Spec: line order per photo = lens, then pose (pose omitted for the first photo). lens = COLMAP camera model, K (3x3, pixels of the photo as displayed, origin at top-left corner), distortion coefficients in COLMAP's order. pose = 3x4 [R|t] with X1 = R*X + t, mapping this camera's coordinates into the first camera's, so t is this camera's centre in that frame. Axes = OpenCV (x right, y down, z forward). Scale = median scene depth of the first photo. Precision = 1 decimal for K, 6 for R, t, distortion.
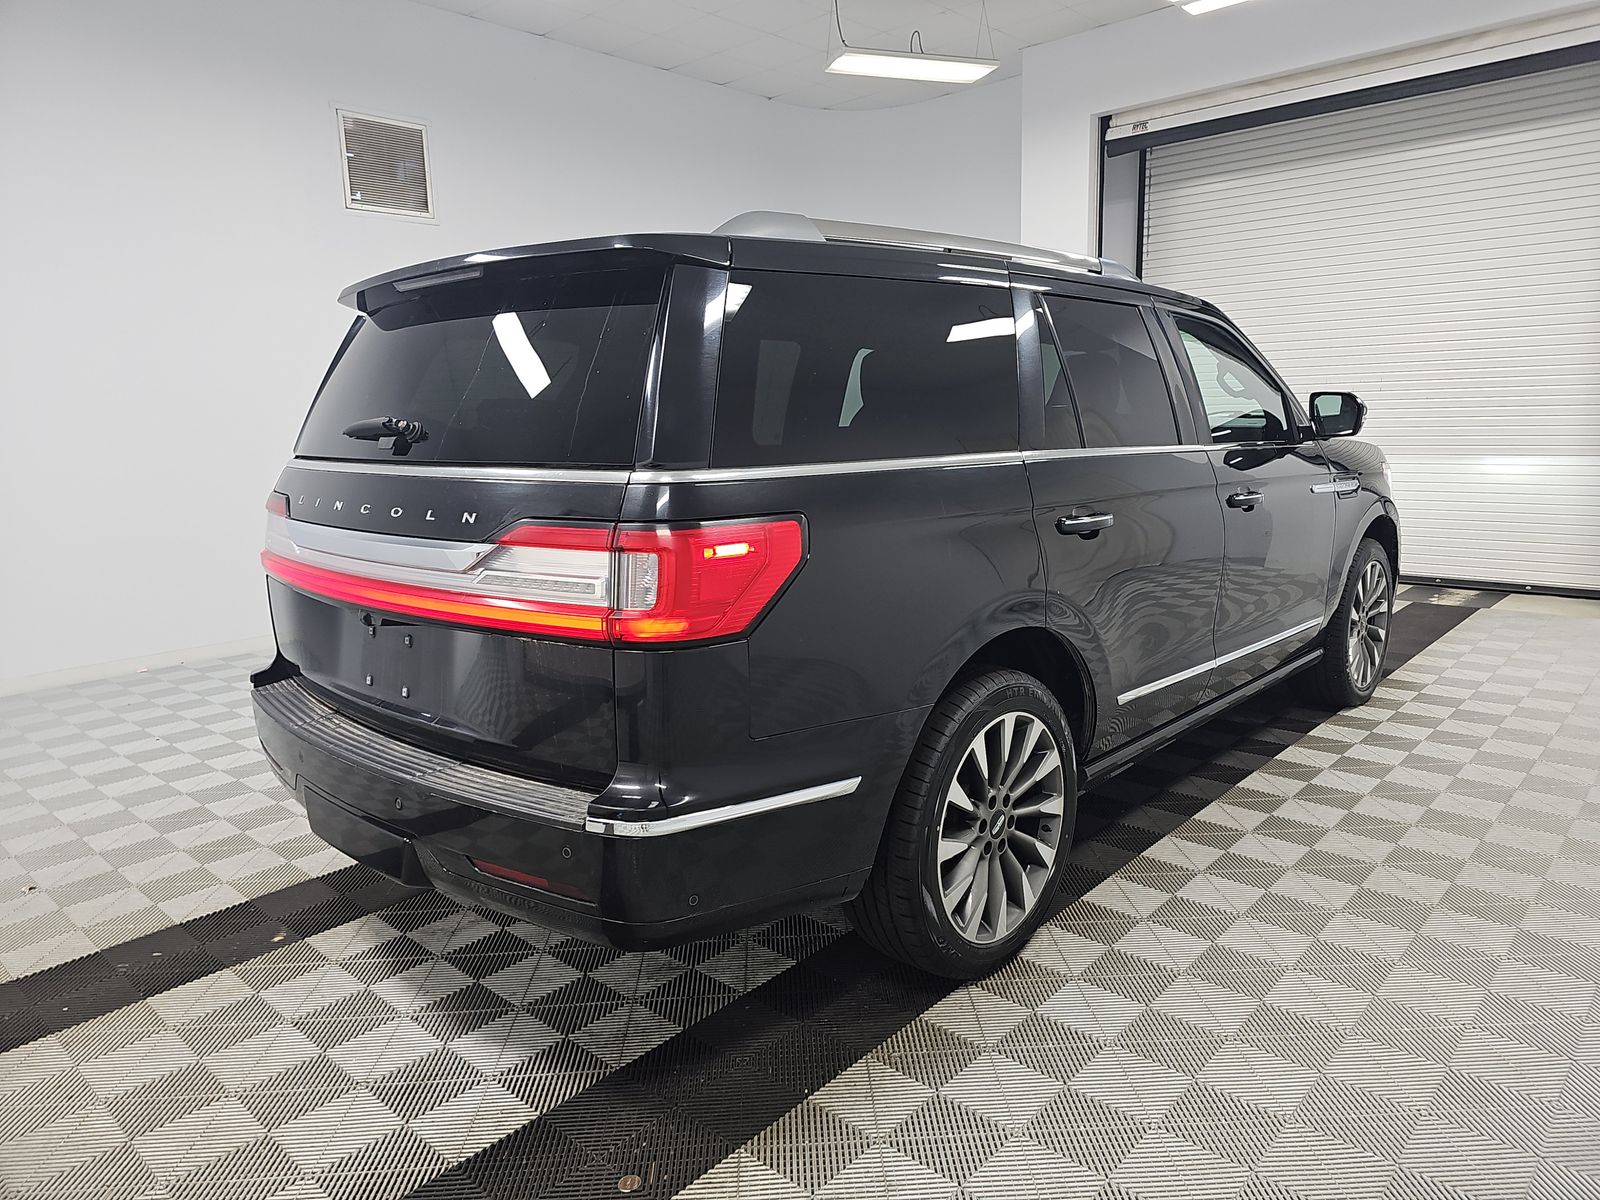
lens RADIAL K [[1073.5, 0, 800.0], [0, 1073.5, 600.0], [0, 0, 1]] dist [0.022534, -0.001133]
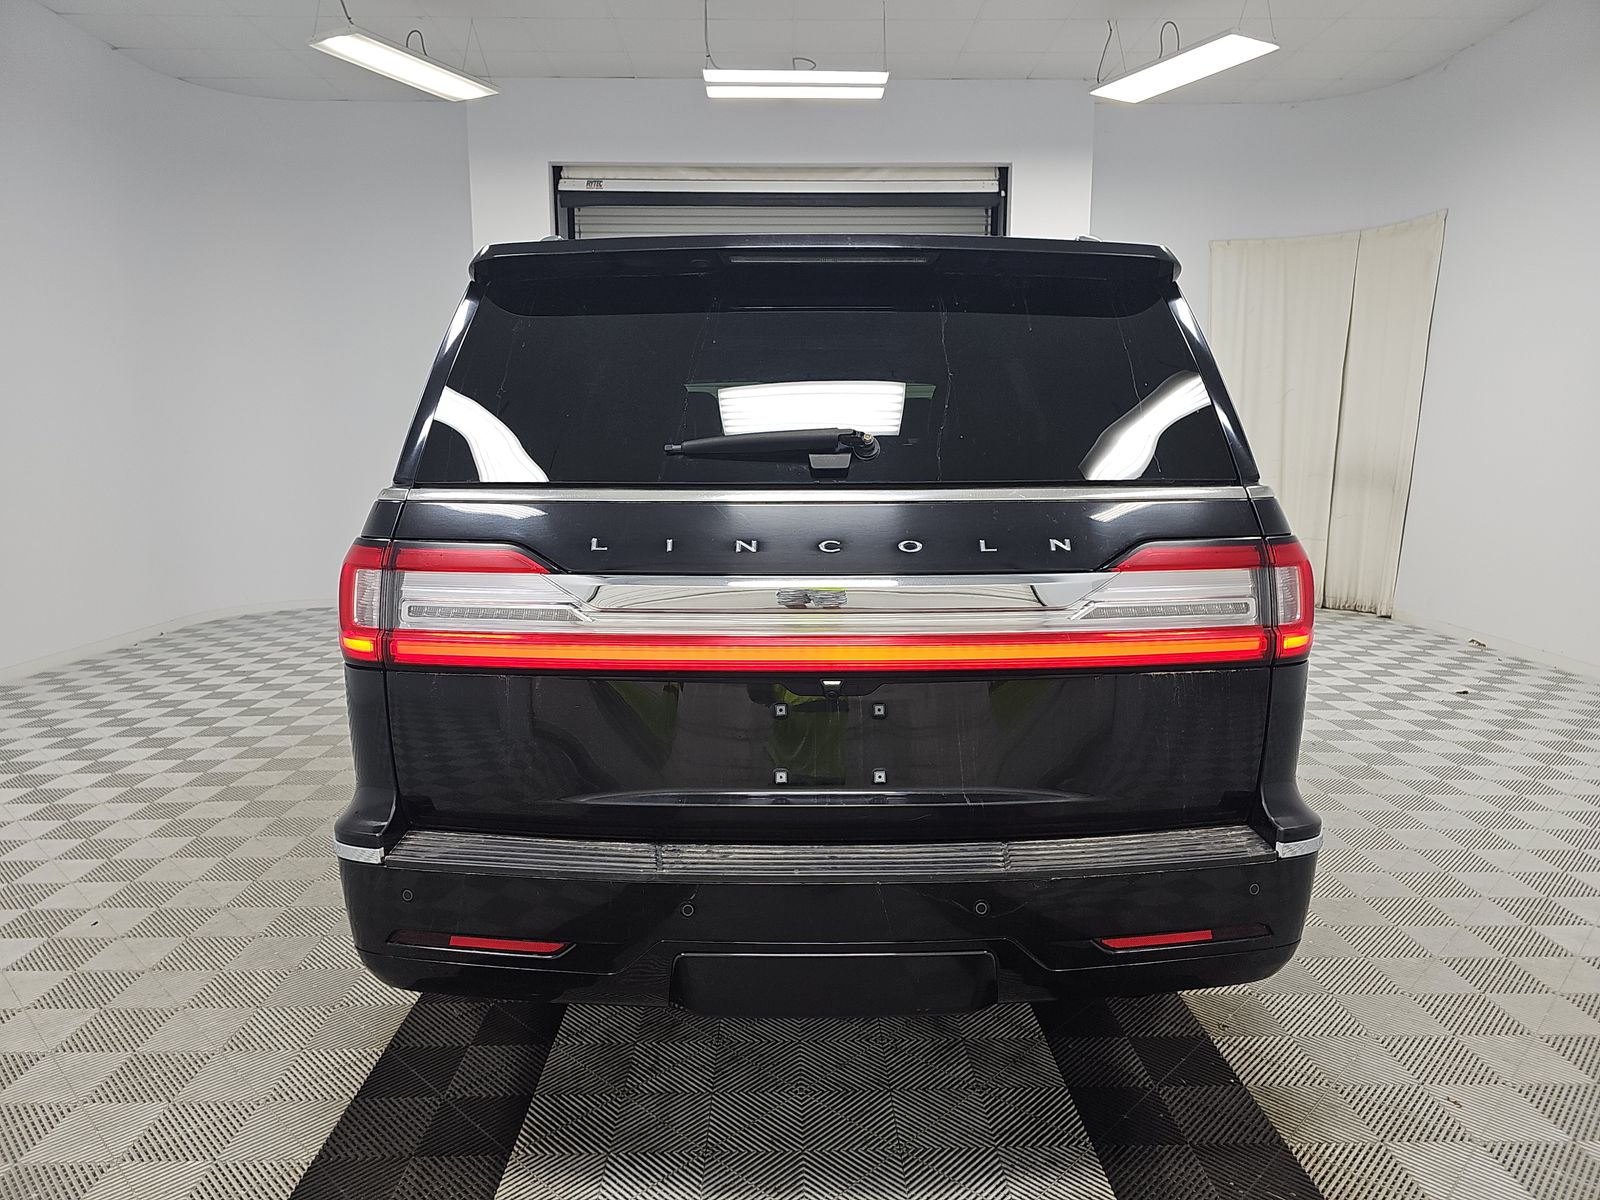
lens RADIAL K [[1073.5, 0, 800.0], [0, 1073.5, 600.0], [0, 0, 1]] dist [0.022534, -0.001133]
pose [[0.724682, -0.073461, 0.685156, -0.974728], [0.105561, 0.994400, -0.005033, -0.046682], [-0.680949, 0.075974, 0.728379, 0.483716]]
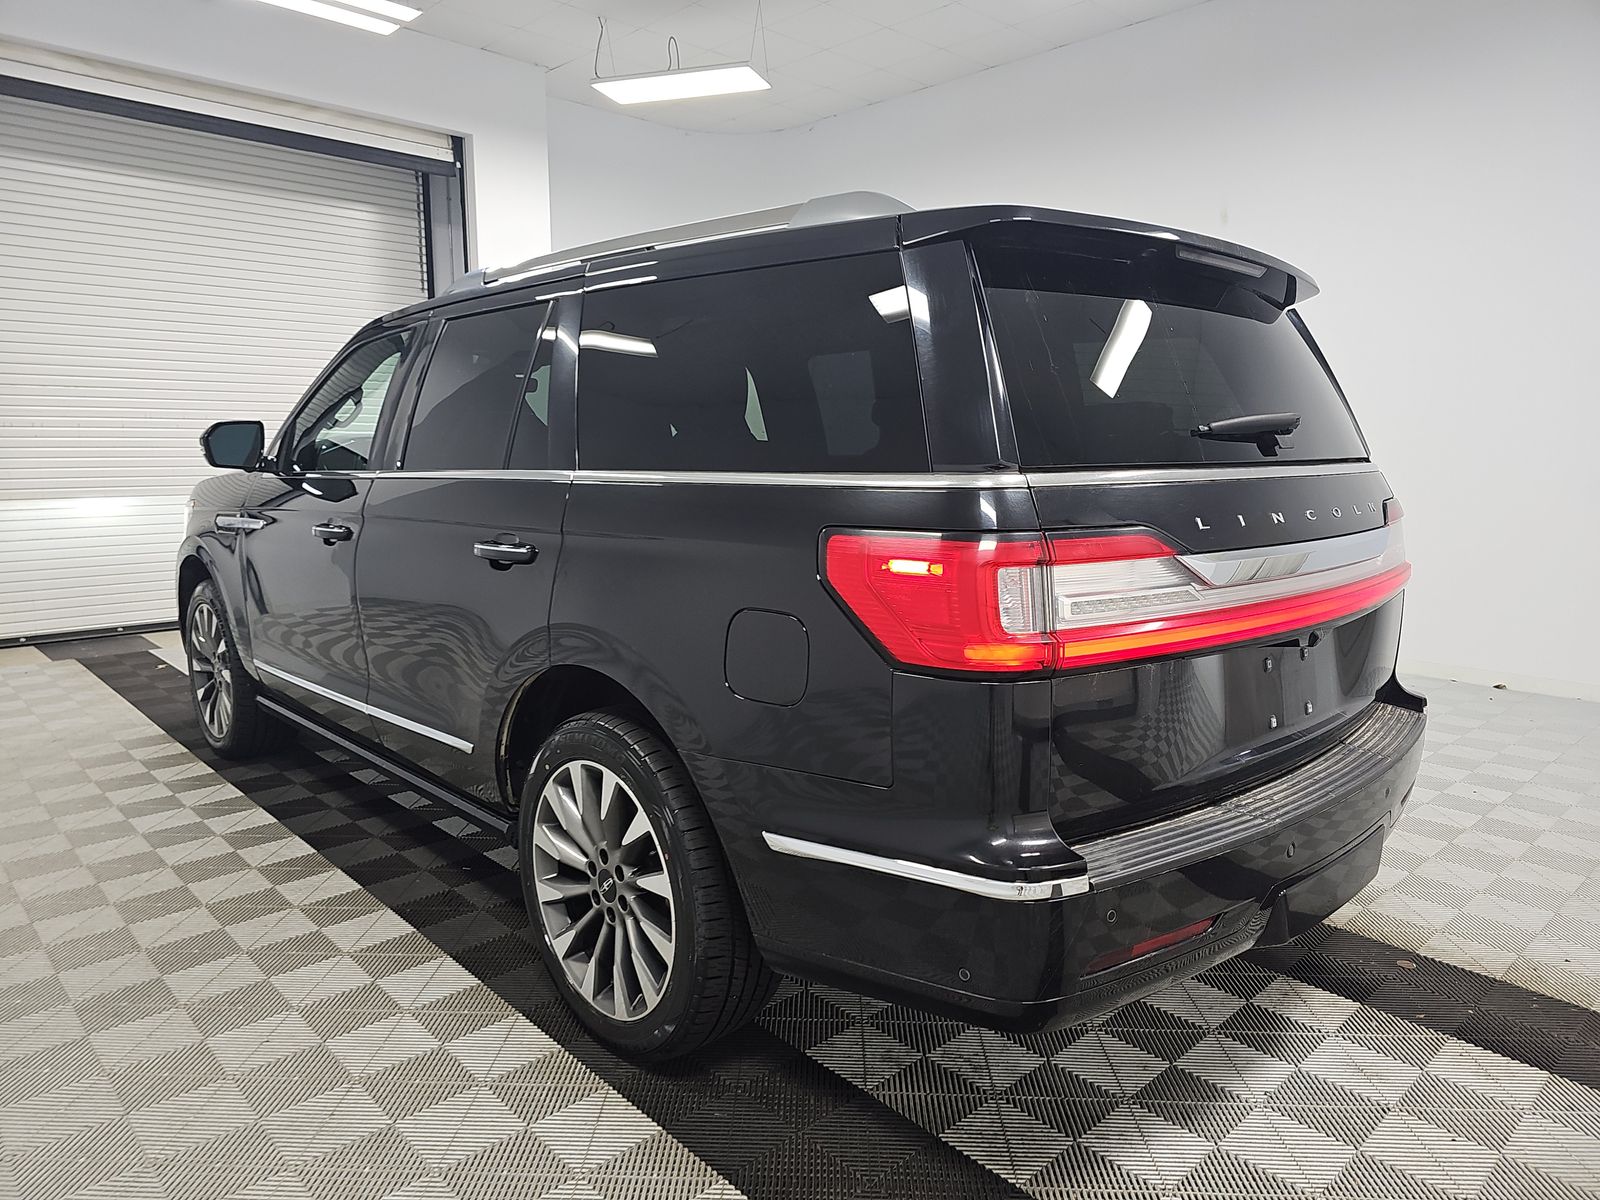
lens RADIAL K [[1073.5, 0, 800.0], [0, 1073.5, 600.0], [0, 0, 1]] dist [0.022534, -0.001133]
pose [[0.072609, -0.122530, 0.989805, -1.371377], [0.168489, 0.979668, 0.108915, -0.190866], [-0.983026, 0.158863, 0.091777, 1.391768]]
